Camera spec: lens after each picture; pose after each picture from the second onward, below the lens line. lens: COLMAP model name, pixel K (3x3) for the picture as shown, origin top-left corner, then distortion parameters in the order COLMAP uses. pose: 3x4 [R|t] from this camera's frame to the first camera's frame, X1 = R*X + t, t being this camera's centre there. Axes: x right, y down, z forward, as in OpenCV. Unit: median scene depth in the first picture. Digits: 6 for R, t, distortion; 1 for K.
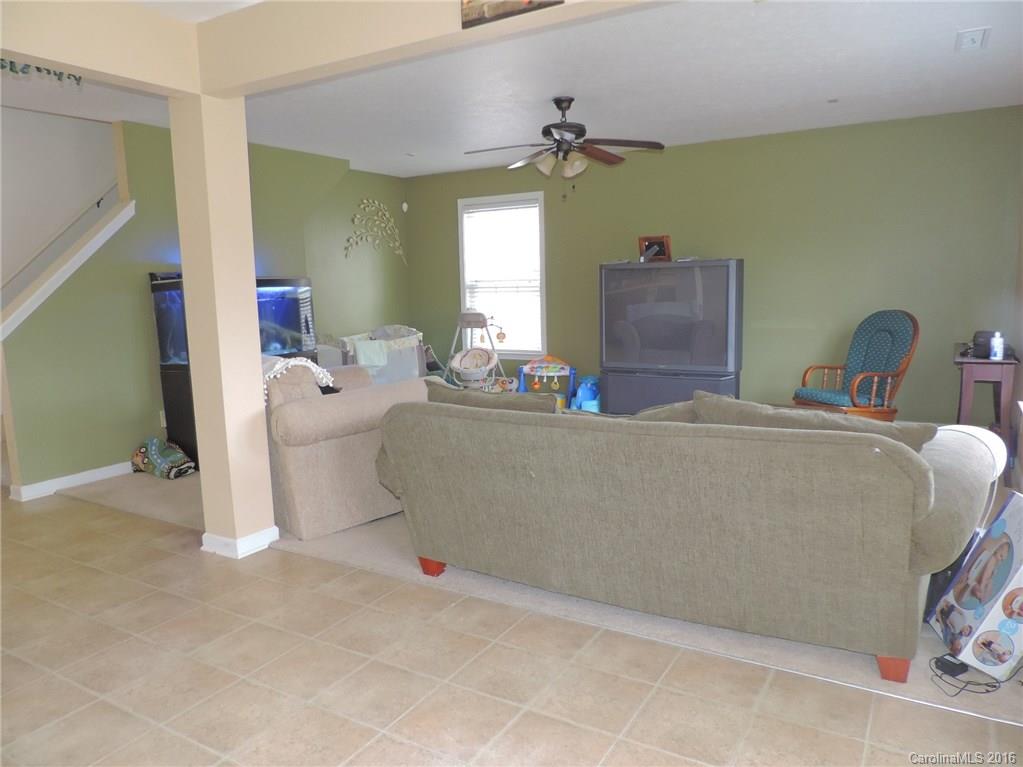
lens RADIAL K [[727.5, 0, 511.5], [0, 727.5, 383.5], [0, 0, 1]] dist [-0.008669, -0.002851]
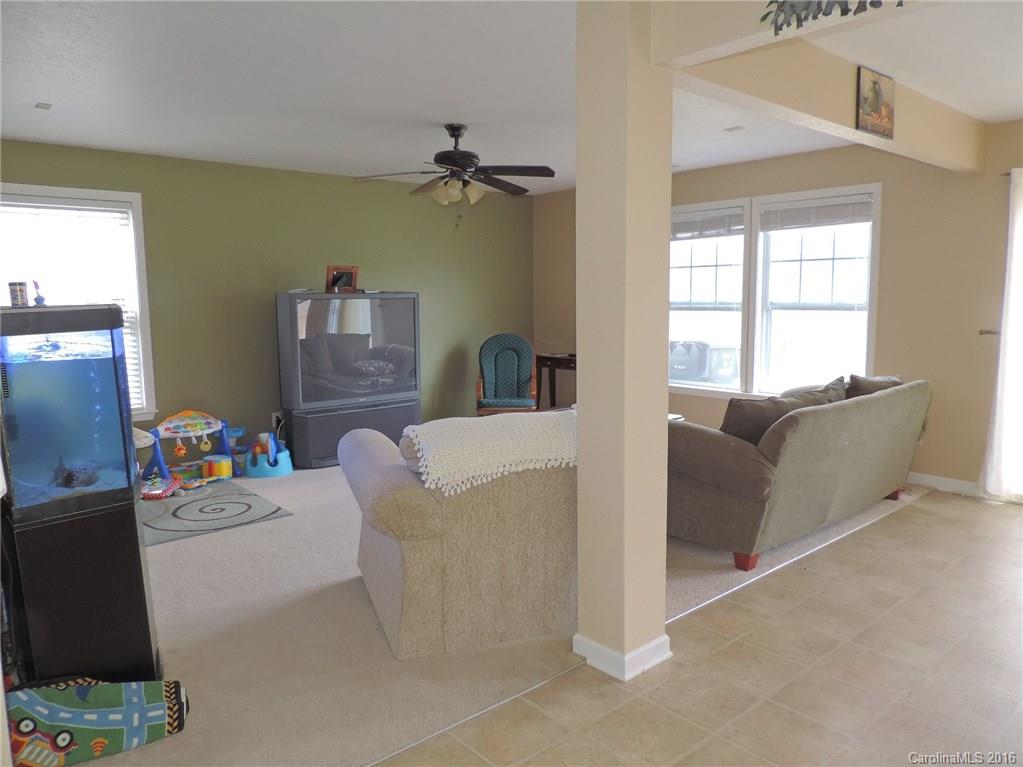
lens RADIAL K [[727.5, 0, 511.5], [0, 727.5, 383.5], [0, 0, 1]] dist [-0.008669, -0.002851]
pose [[0.307024, -0.091347, 0.947308, -0.733167], [0.137646, 0.989179, 0.050773, -0.074408], [-0.941695, 0.114805, 0.316276, 0.558325]]
